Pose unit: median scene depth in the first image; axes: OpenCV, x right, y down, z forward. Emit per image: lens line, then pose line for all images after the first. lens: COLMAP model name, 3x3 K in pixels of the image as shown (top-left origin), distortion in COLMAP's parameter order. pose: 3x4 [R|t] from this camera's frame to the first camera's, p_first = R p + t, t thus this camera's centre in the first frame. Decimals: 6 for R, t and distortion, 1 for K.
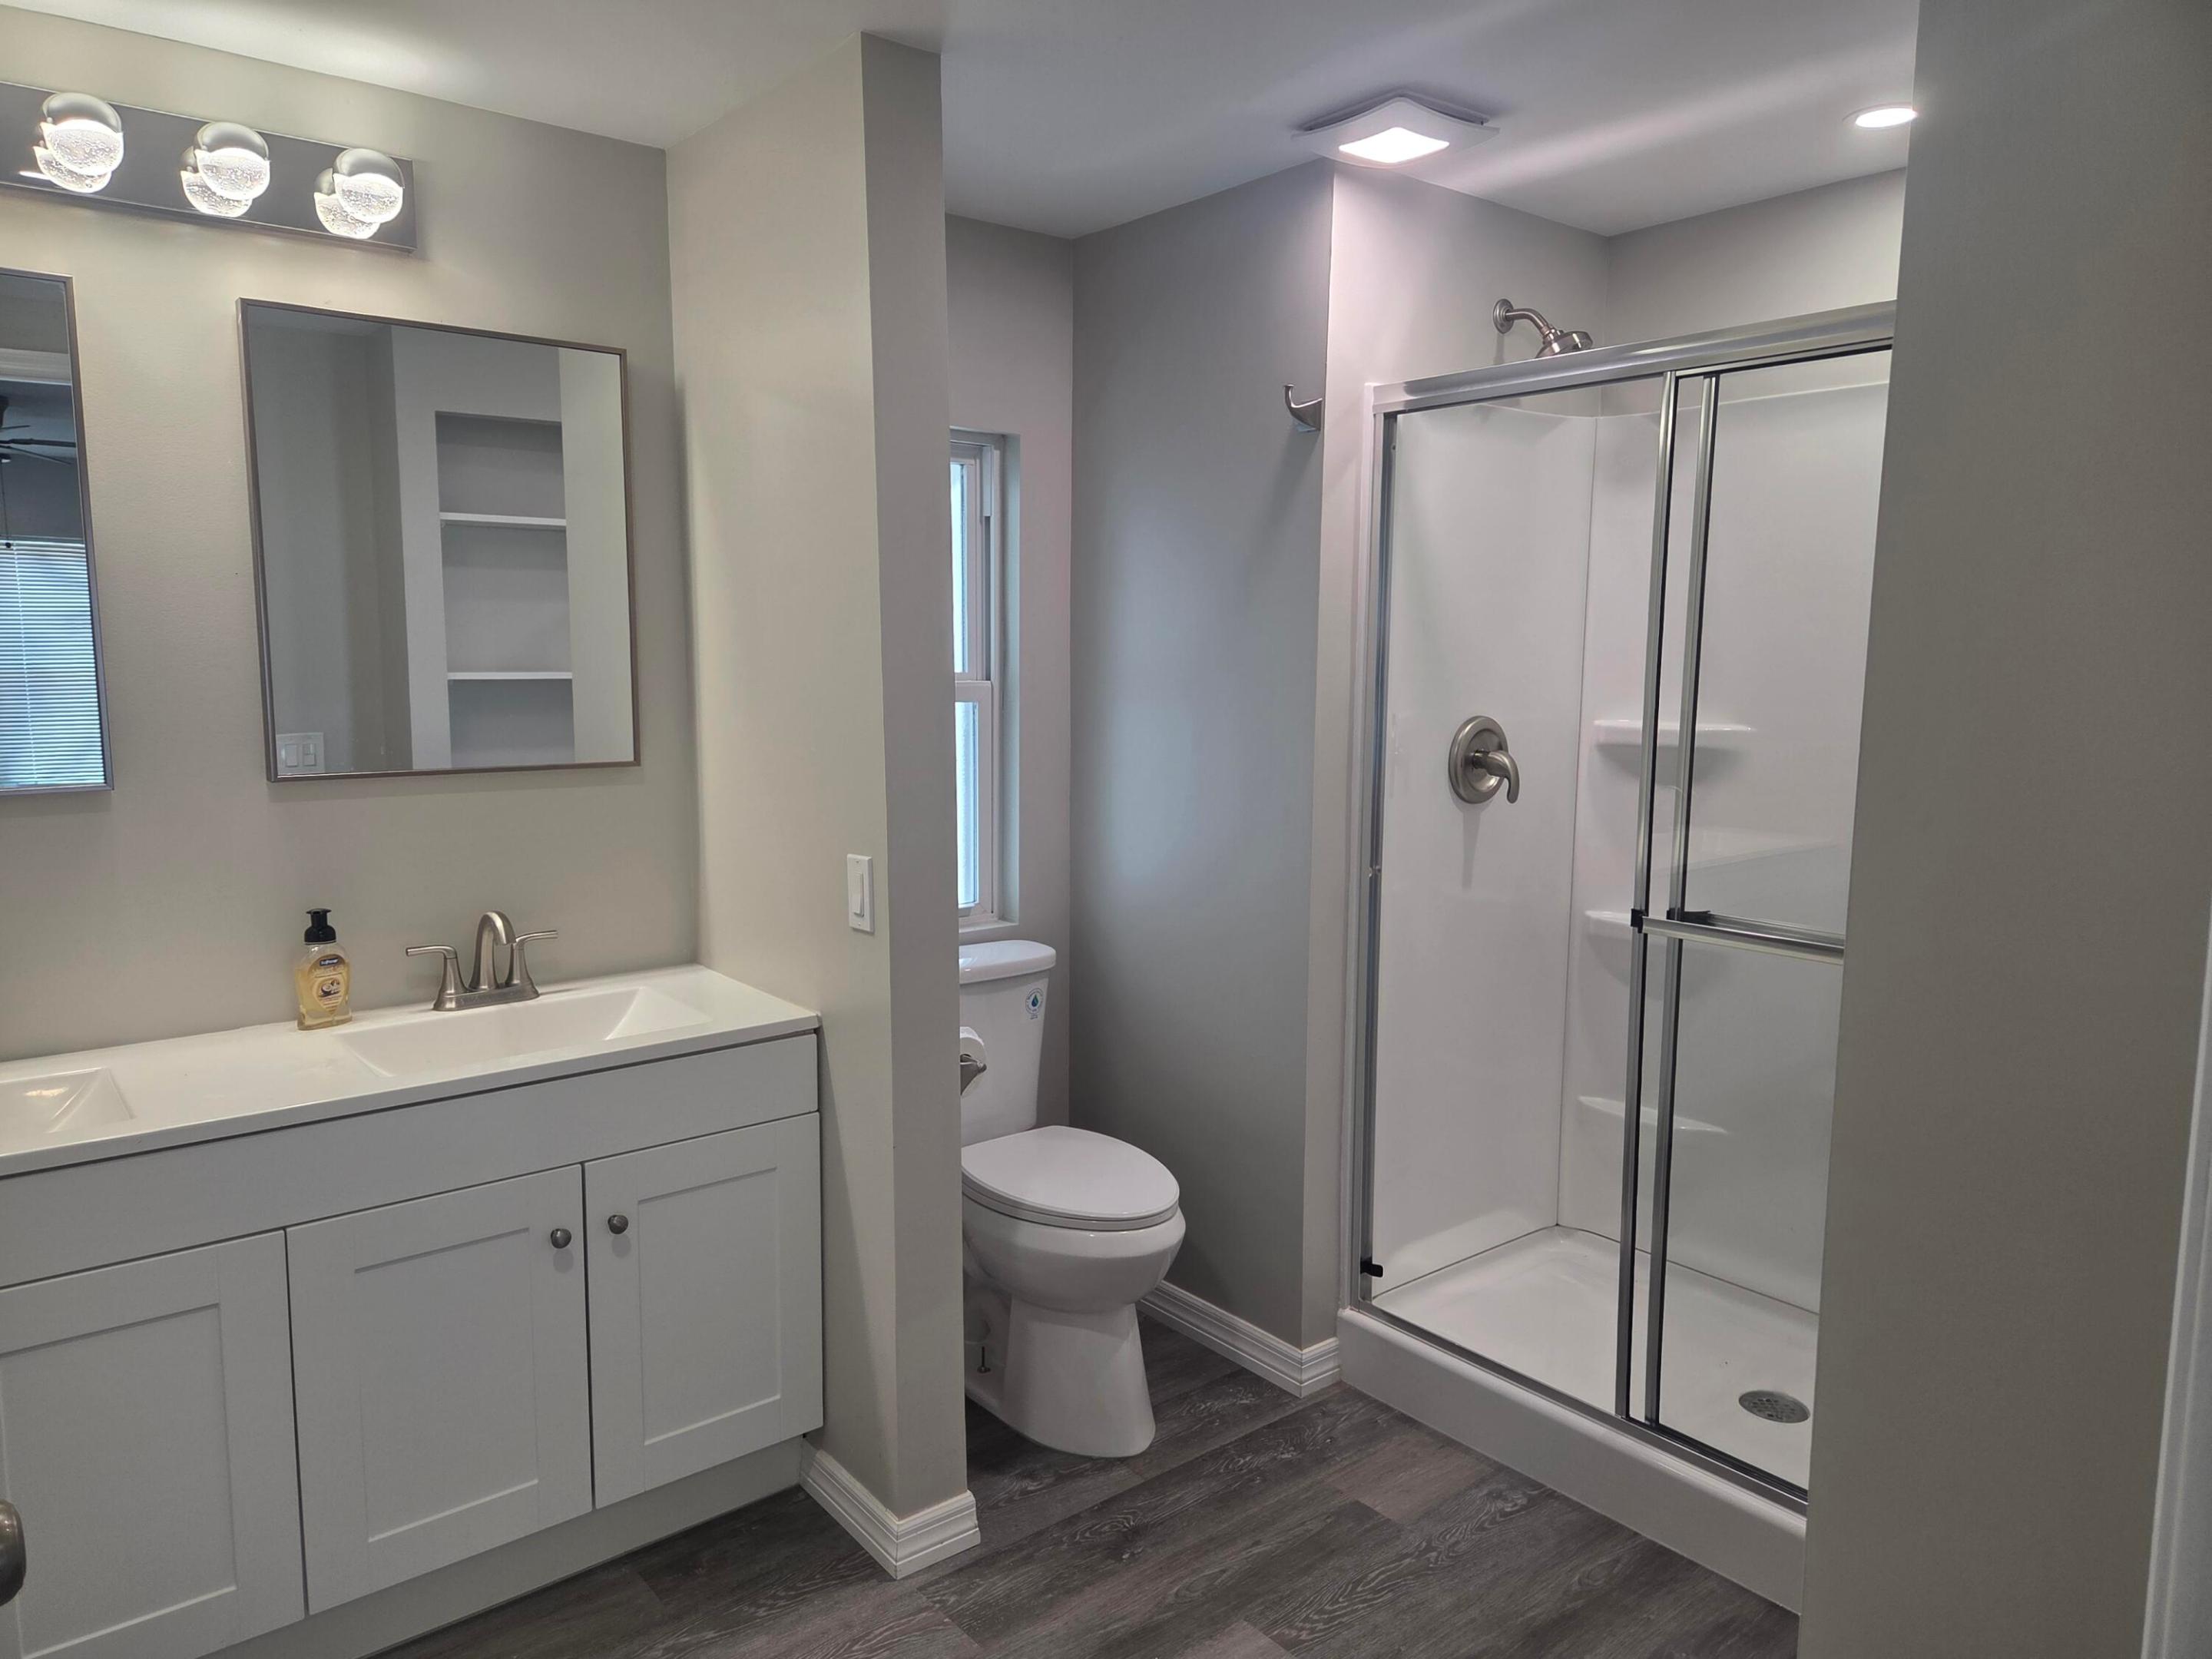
lens RADIAL K [[1474.5, 0, 1098.4], [0, 1474.5, 827.4], [0, 0, 1]] dist [0.060816, -0.042667]
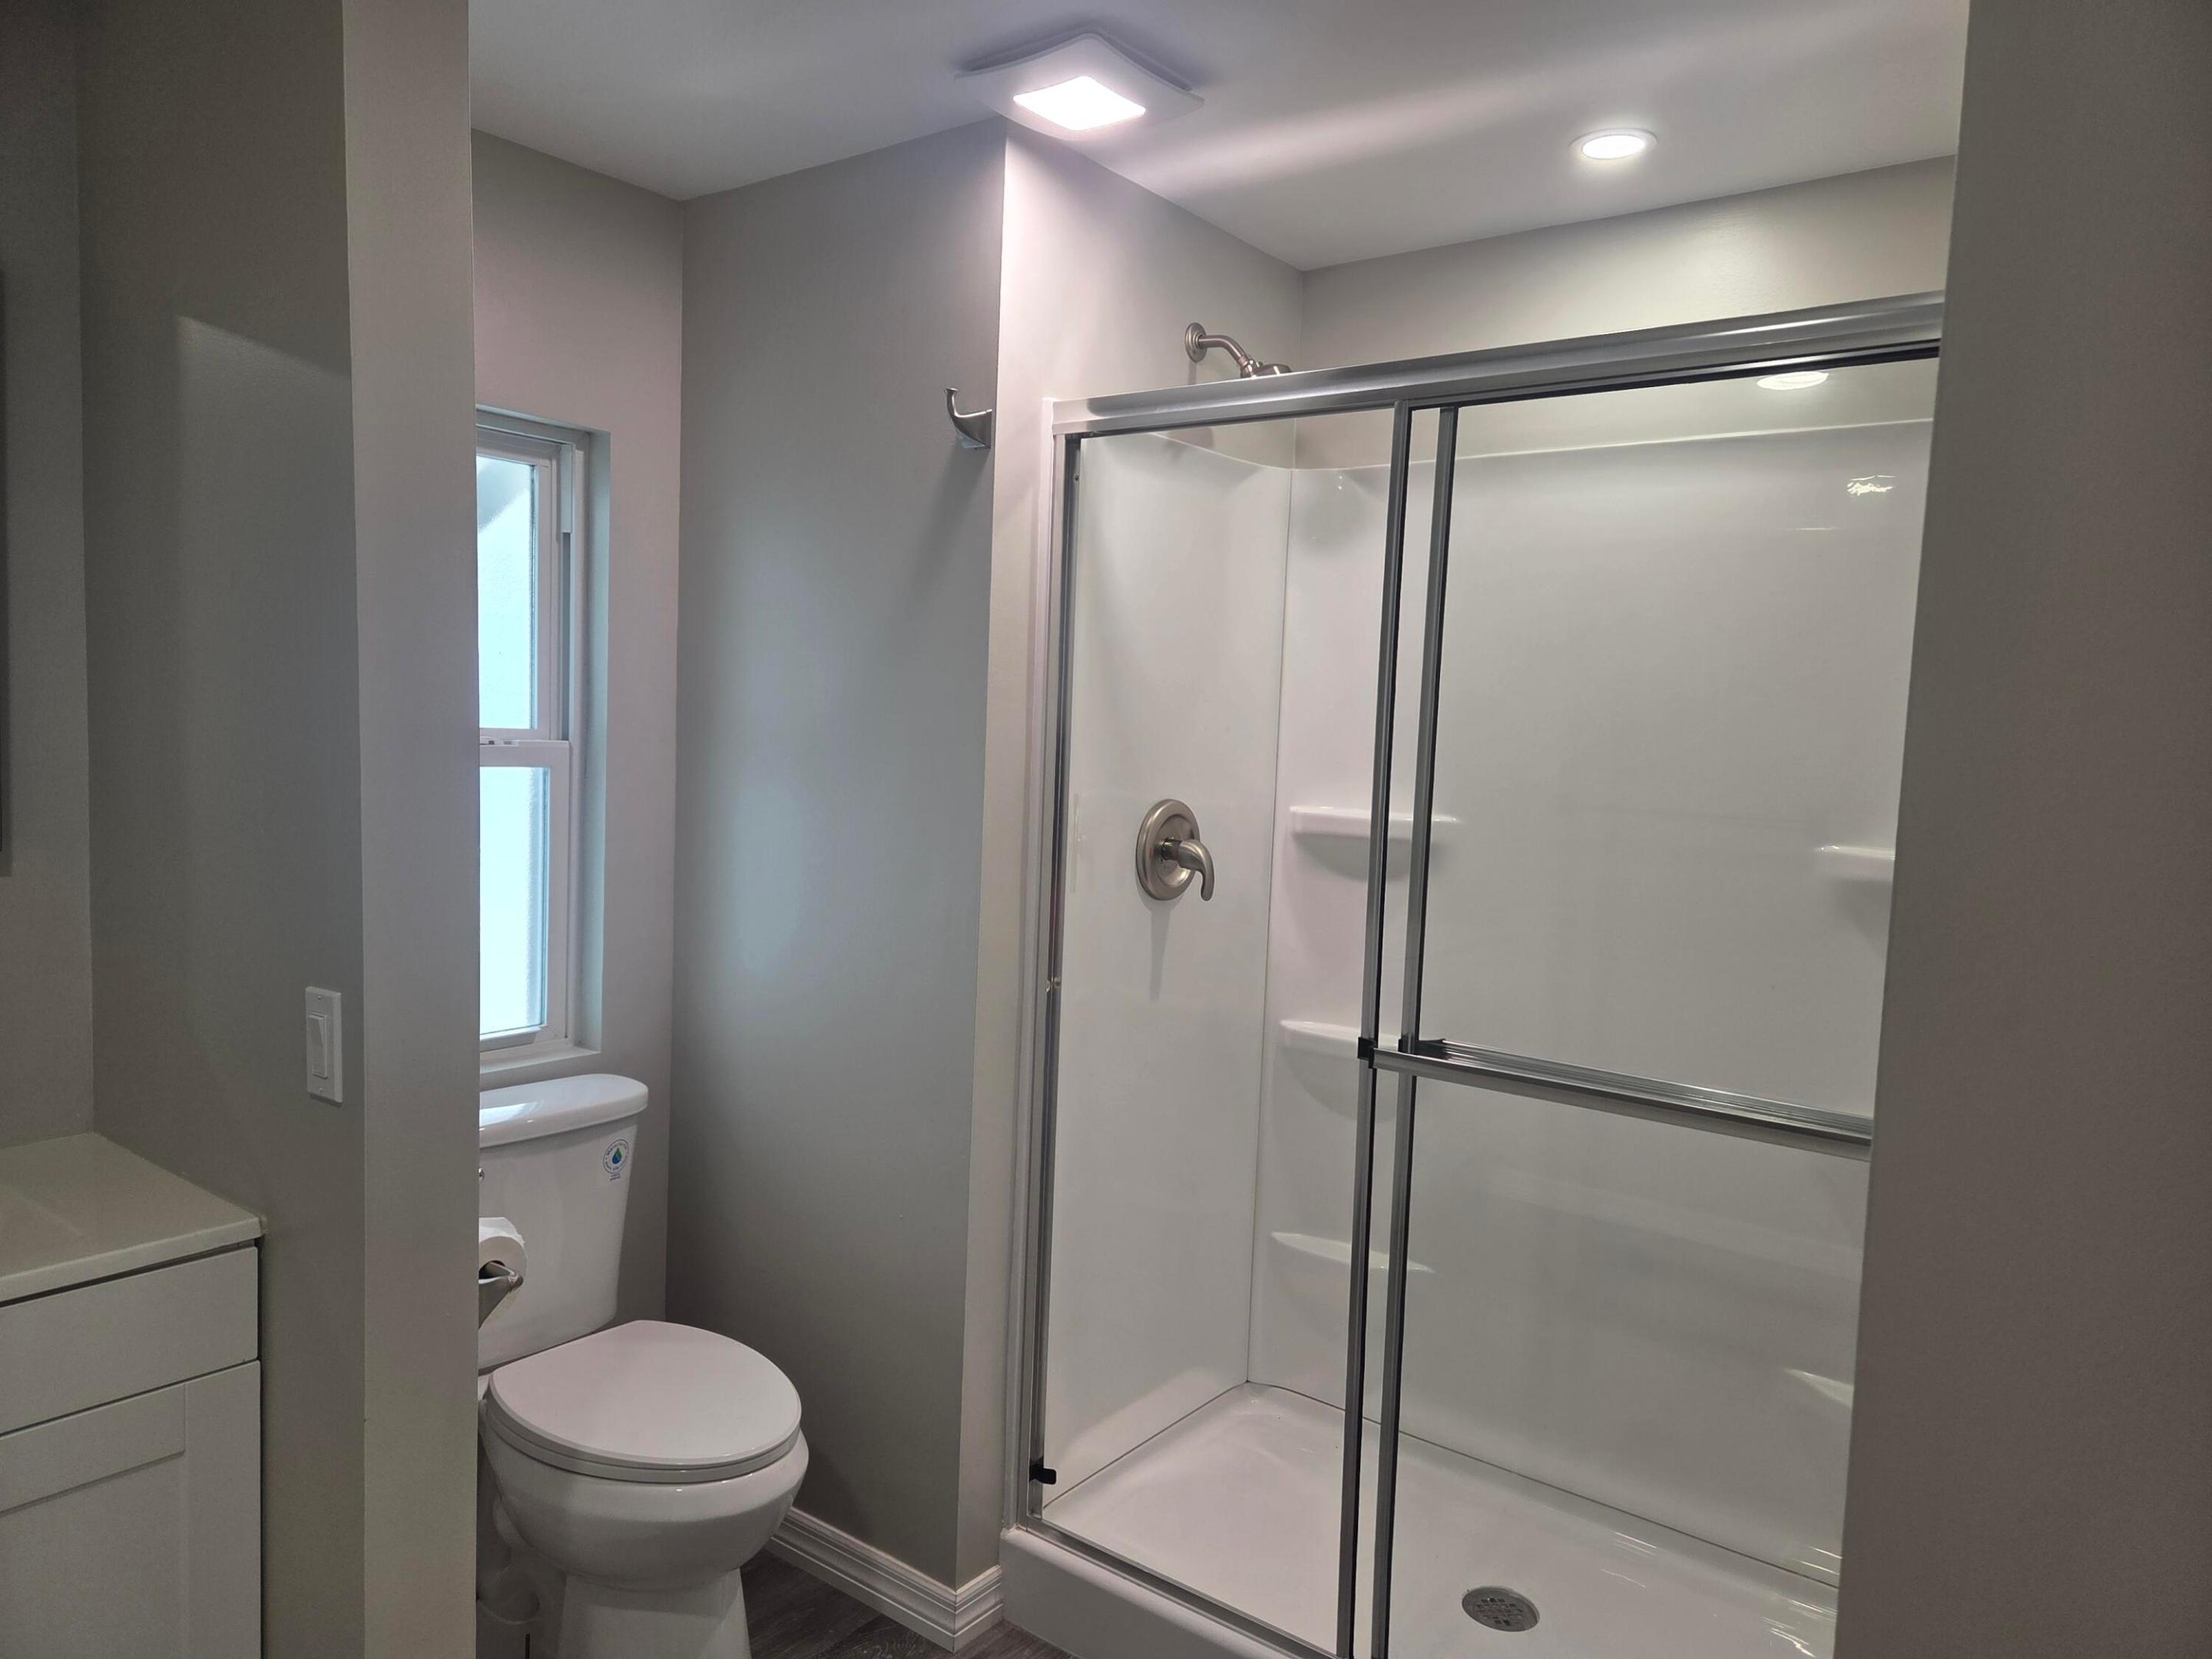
lens RADIAL K [[1474.5, 0, 1102.3], [0, 1474.5, 819.3], [0, 0, 1]] dist [0.060816, -0.042667]
pose [[0.972301, 0.014728, 0.233267, 0.020892], [-0.002130, 0.998530, -0.054168, -0.017742], [-0.233722, 0.052171, 0.970903, 0.188811]]
